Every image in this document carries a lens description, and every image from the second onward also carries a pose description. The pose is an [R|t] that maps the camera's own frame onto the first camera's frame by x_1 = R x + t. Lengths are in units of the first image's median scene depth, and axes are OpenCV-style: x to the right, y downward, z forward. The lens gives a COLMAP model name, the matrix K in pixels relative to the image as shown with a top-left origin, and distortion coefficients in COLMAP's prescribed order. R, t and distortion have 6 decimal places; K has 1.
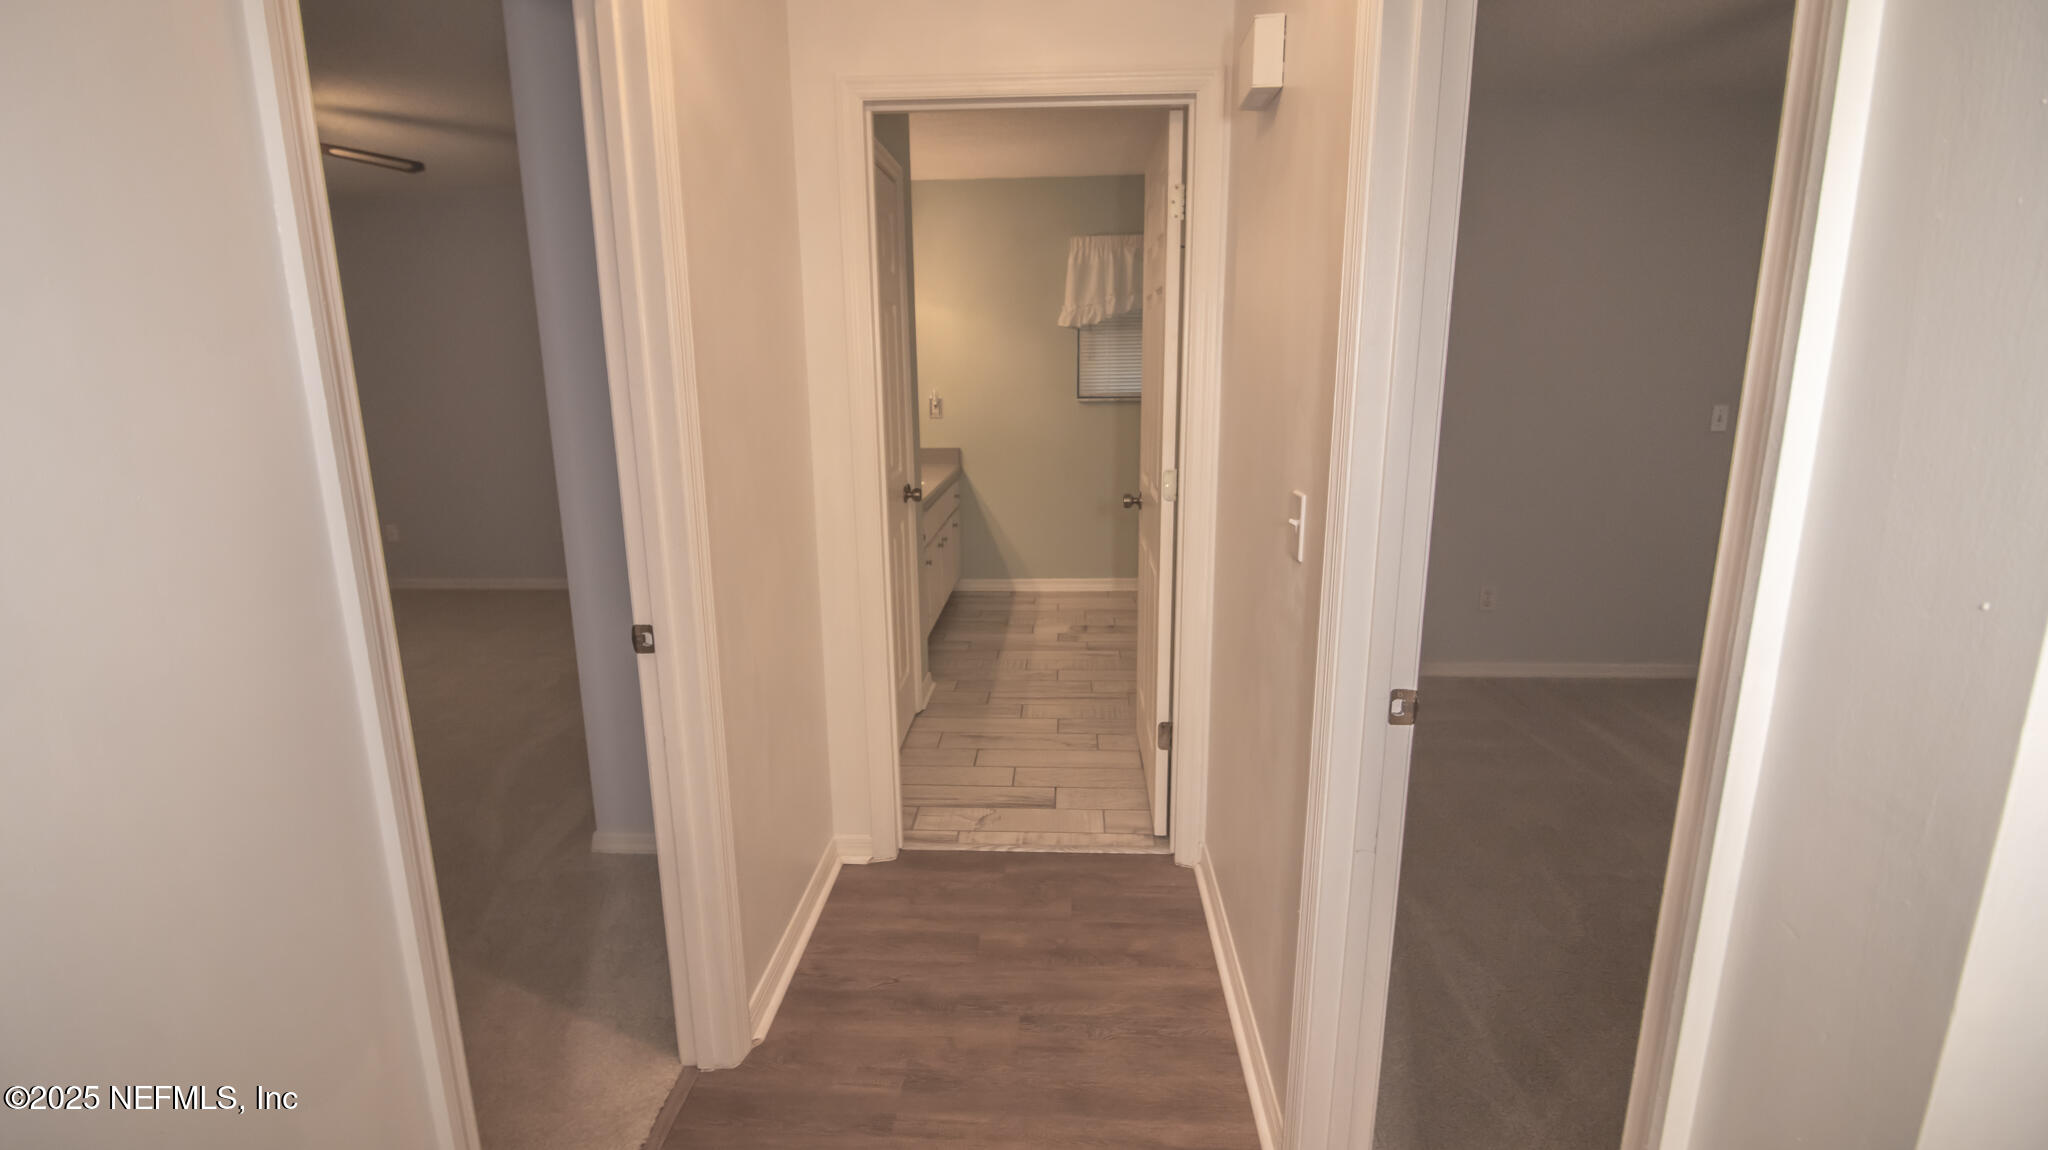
lens RADIAL K [[941.8, 0, 1024.0], [0, 941.8, 575.0], [0, 0, 1]] dist [0.001038, -0.014905]
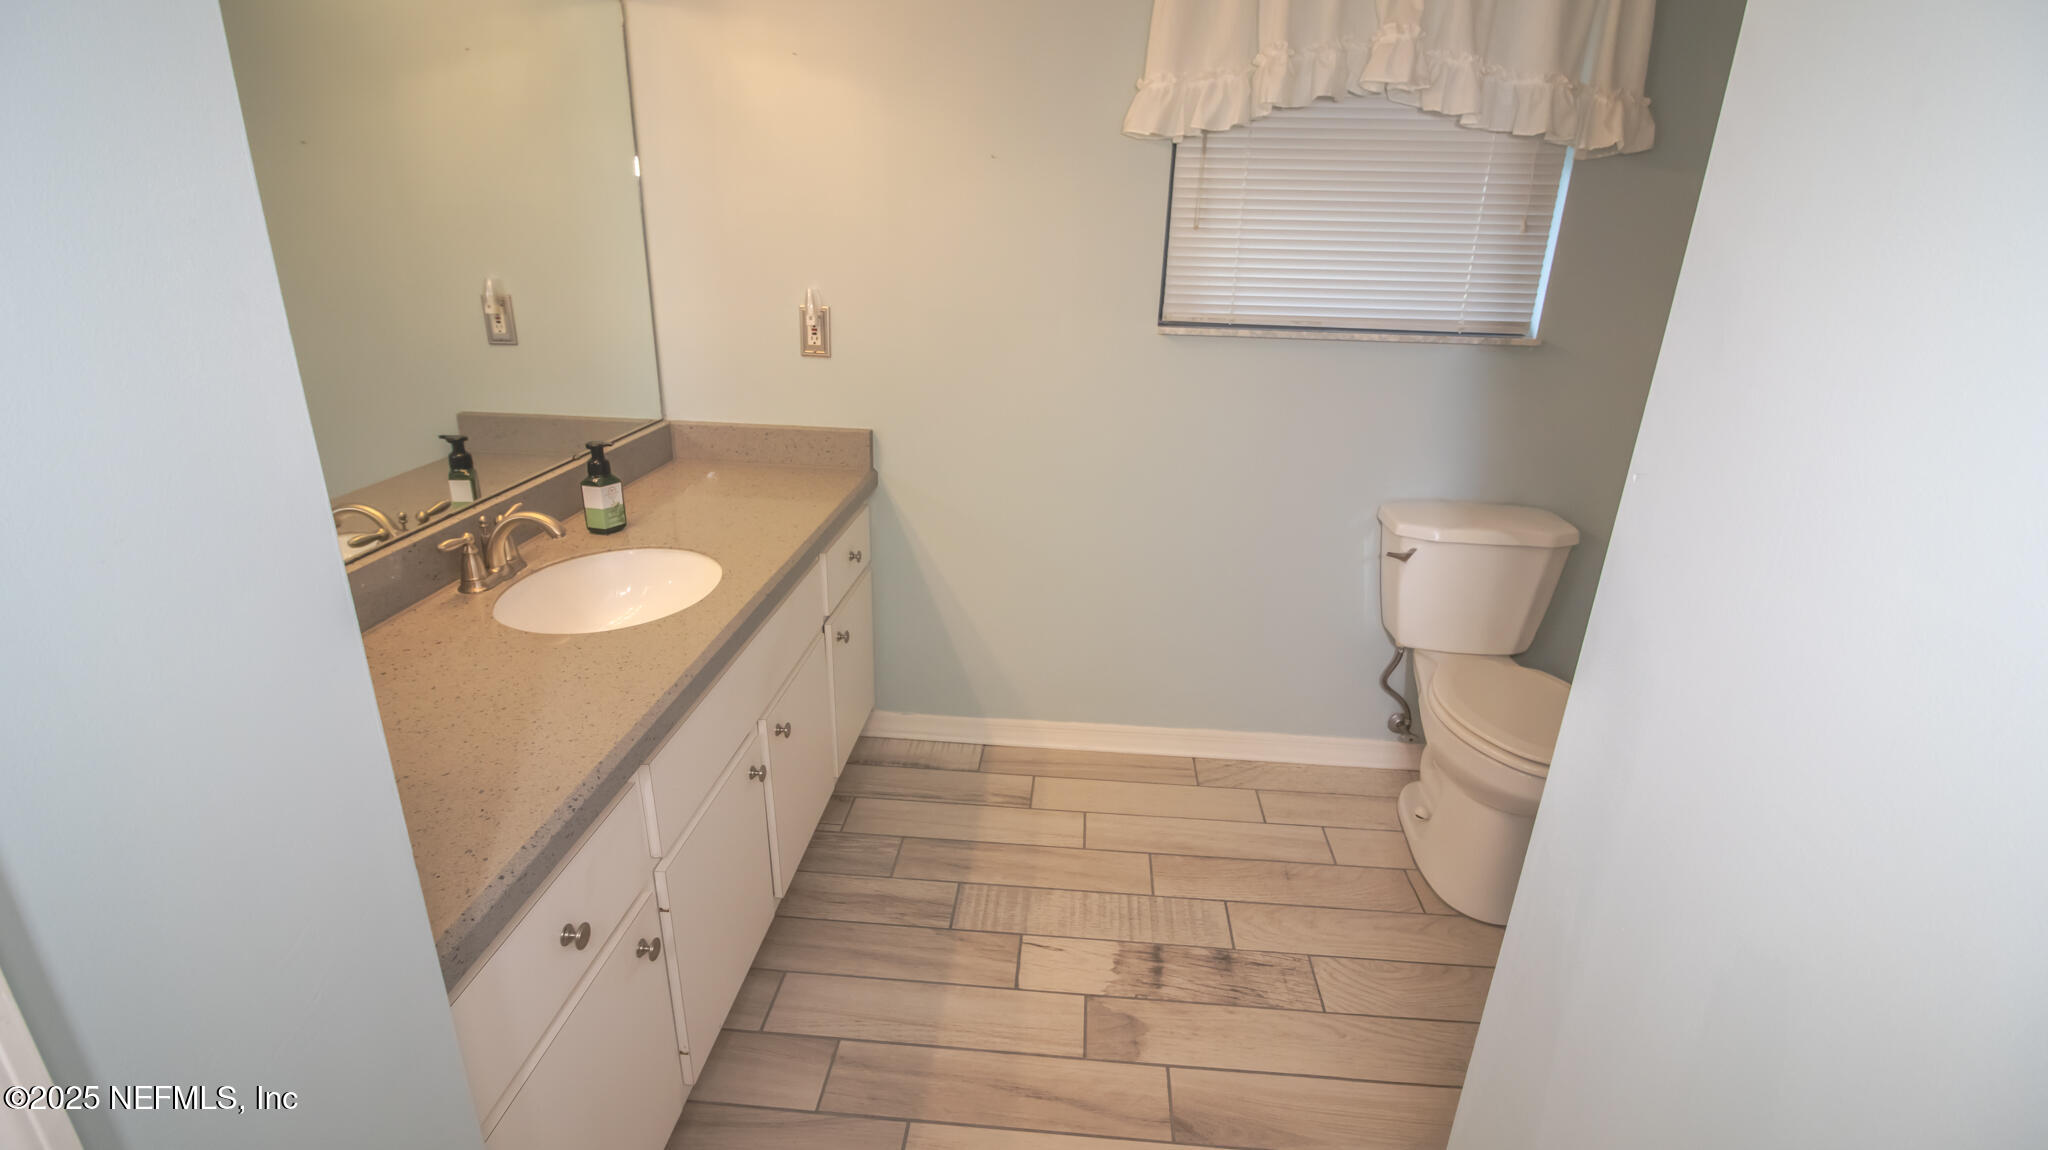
lens RADIAL K [[941.8, 0, 1024.0], [0, 941.8, 575.0], [0, 0, 1]] dist [0.001038, -0.014905]
pose [[0.998625, 0.050173, -0.015173, 0.008687], [-0.047697, 0.989848, 0.133888, -0.132340], [0.021737, -0.132980, 0.990880, 0.583893]]
